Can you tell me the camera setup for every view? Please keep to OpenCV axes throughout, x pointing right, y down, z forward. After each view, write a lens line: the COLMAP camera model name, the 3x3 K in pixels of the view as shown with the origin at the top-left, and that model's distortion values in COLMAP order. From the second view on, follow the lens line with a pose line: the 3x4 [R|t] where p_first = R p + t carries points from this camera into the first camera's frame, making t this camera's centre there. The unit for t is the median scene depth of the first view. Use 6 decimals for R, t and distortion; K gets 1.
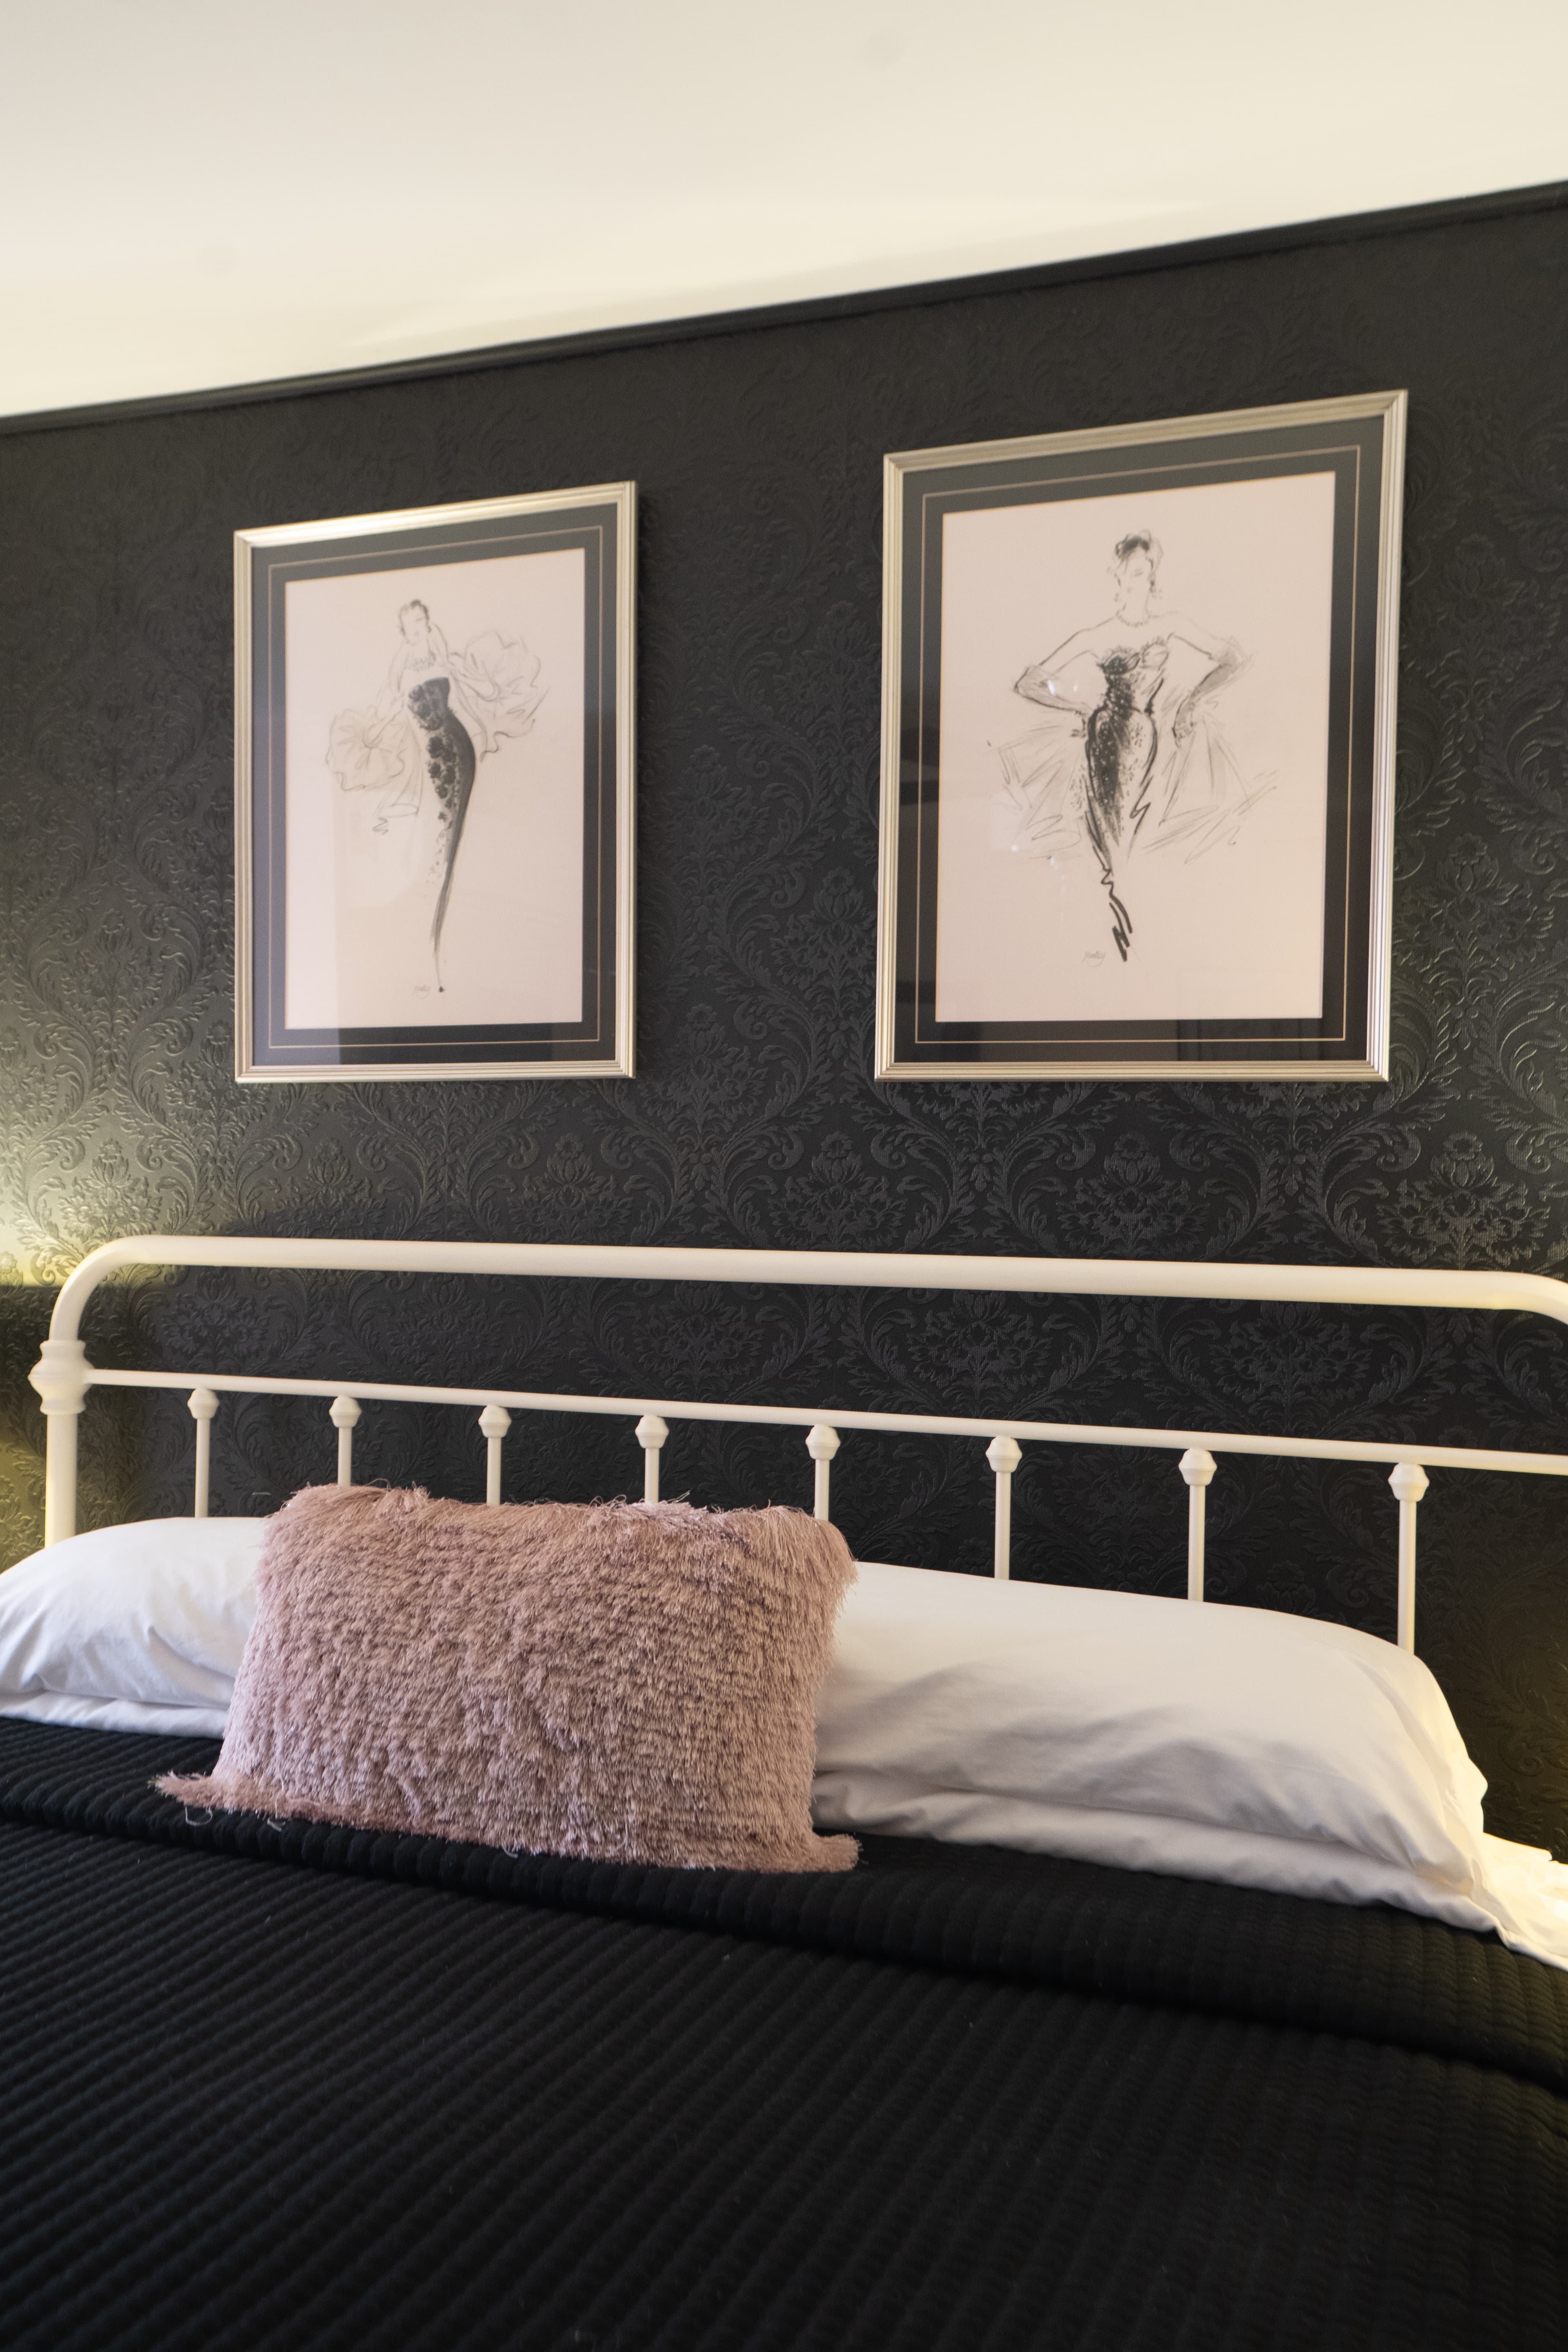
lens RADIAL K [[2081.5, 0, 784.0], [0, 2081.5, 1176.0], [0, 0, 1]] dist [0.048118, 0.001017]
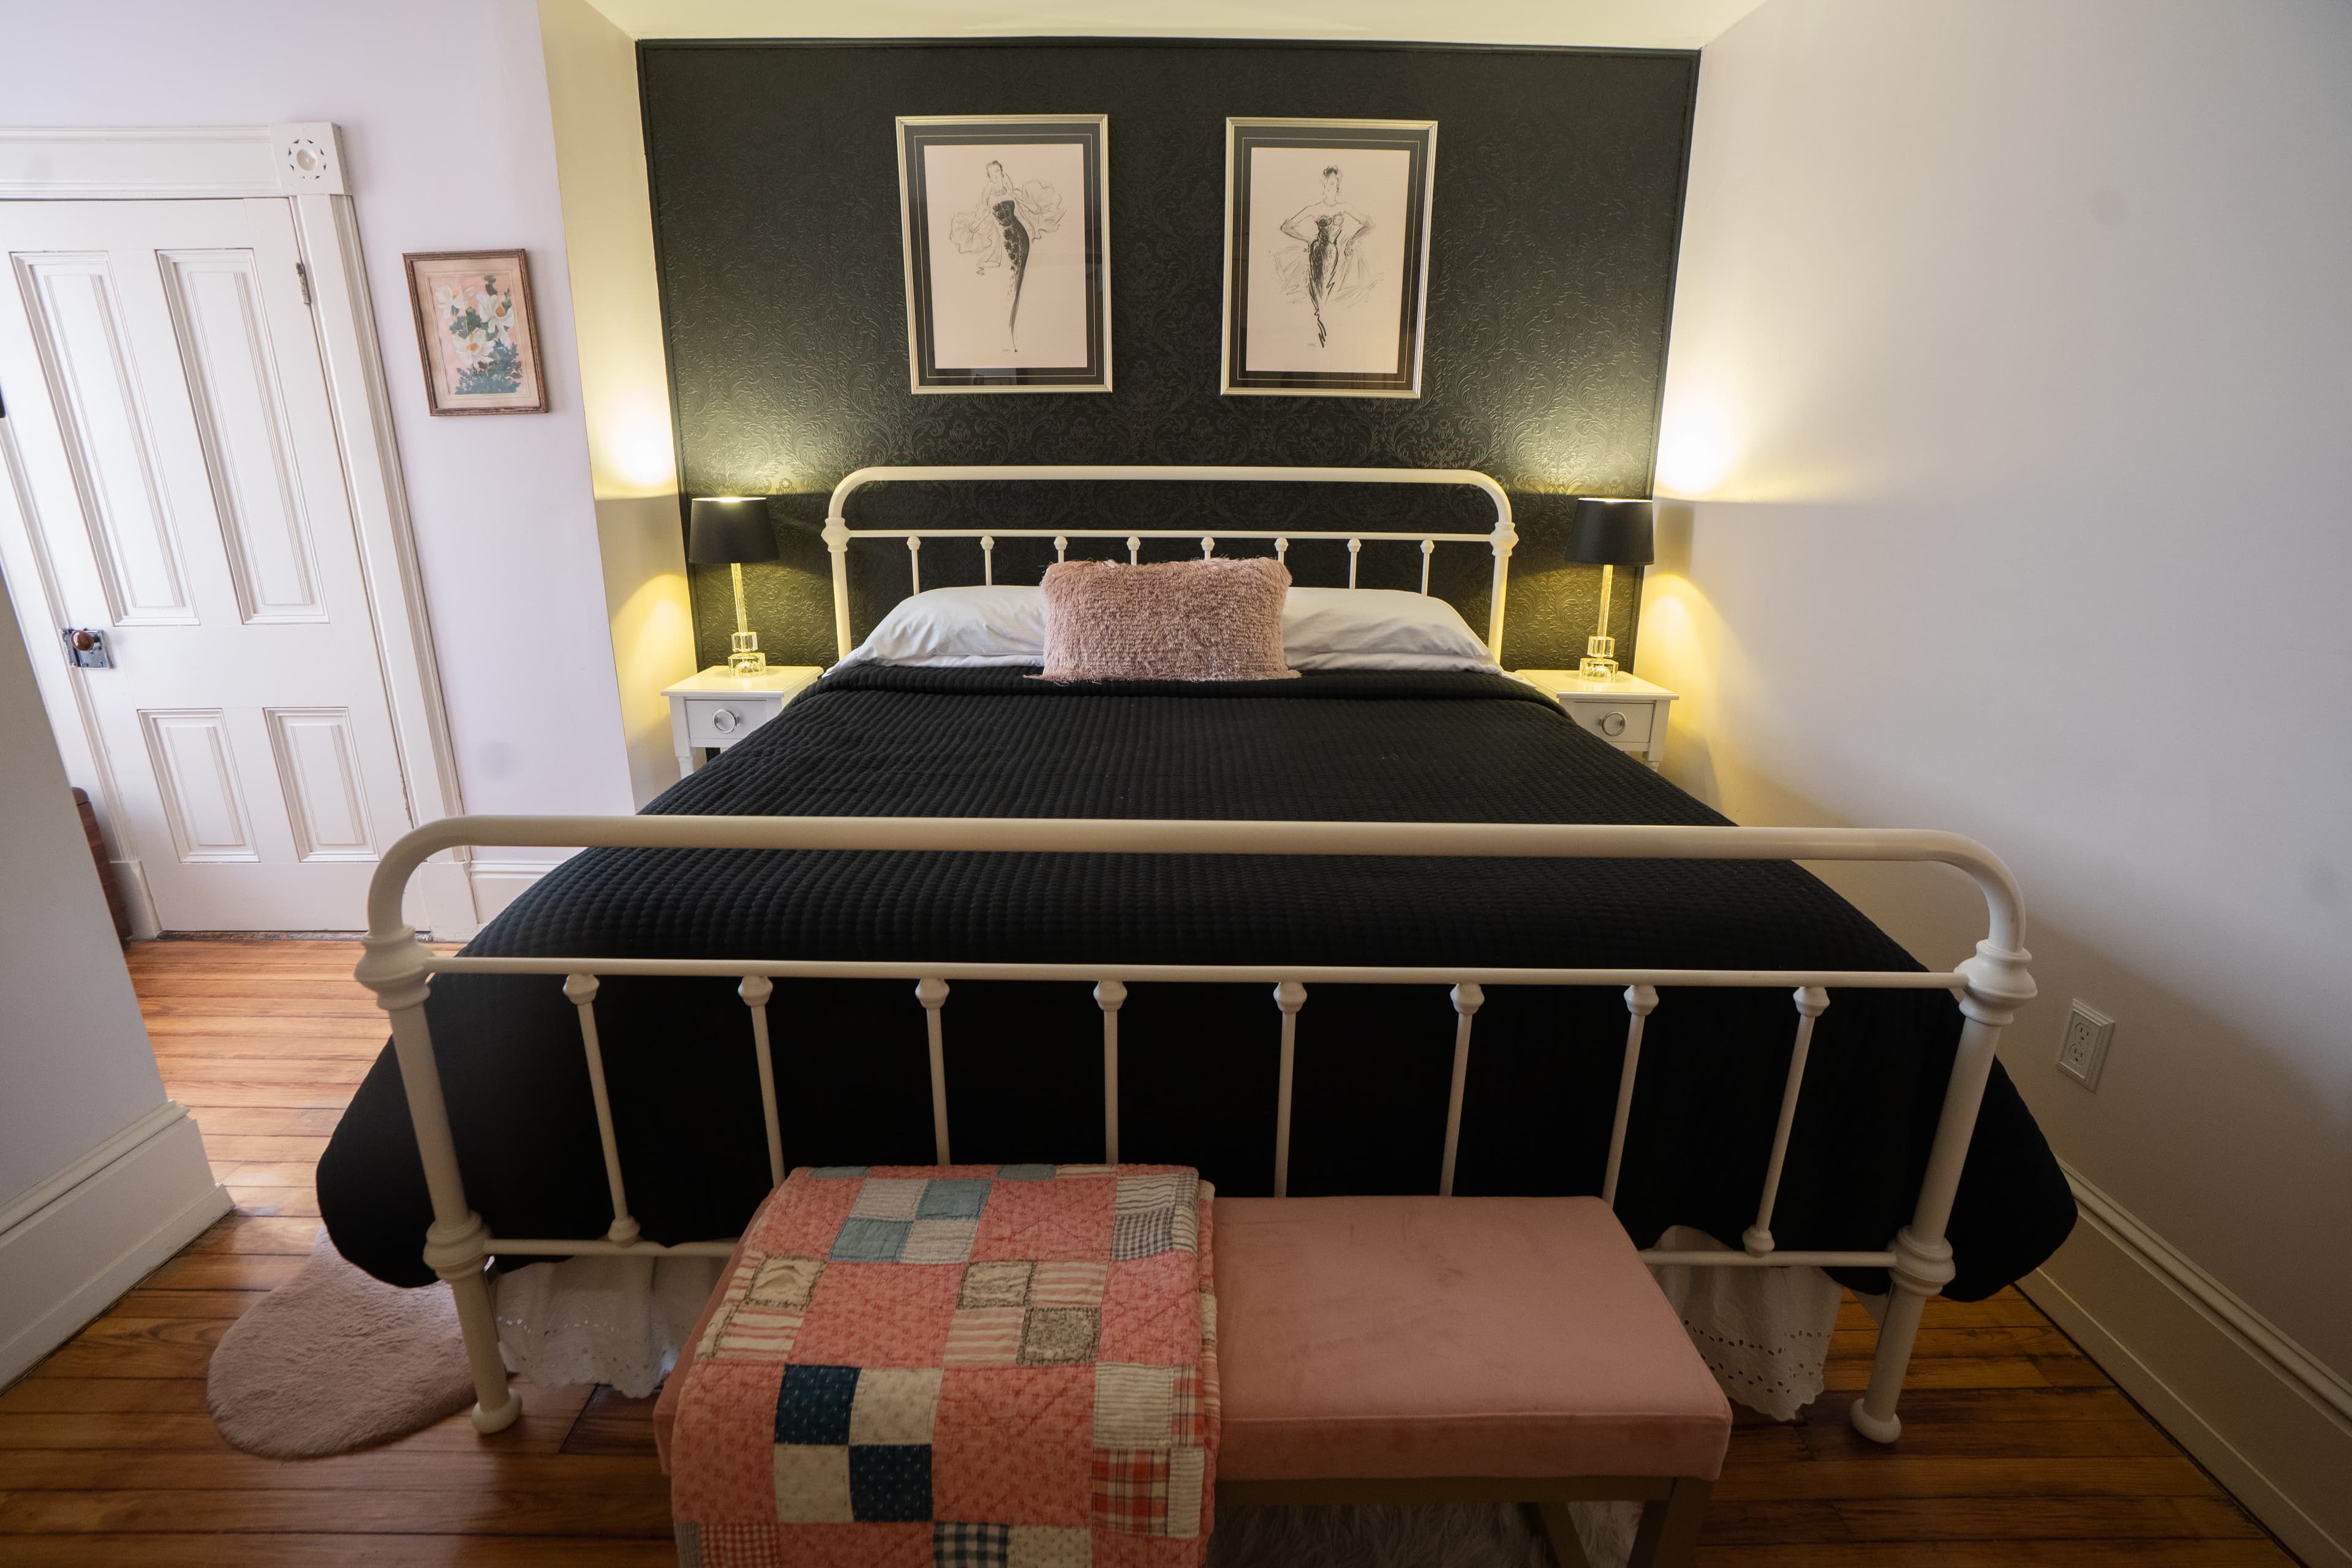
lens RADIAL K [[1097.8, 0, 1184.7], [0, 1097.8, 789.9], [0, 0, 1]] dist [-0.069133, 0.029453]
pose [[0.928892, -0.113868, 0.352411, -0.523886], [0.005979, 0.956047, 0.293152, 0.023987], [-0.370302, -0.270199, 0.888746, -0.262509]]
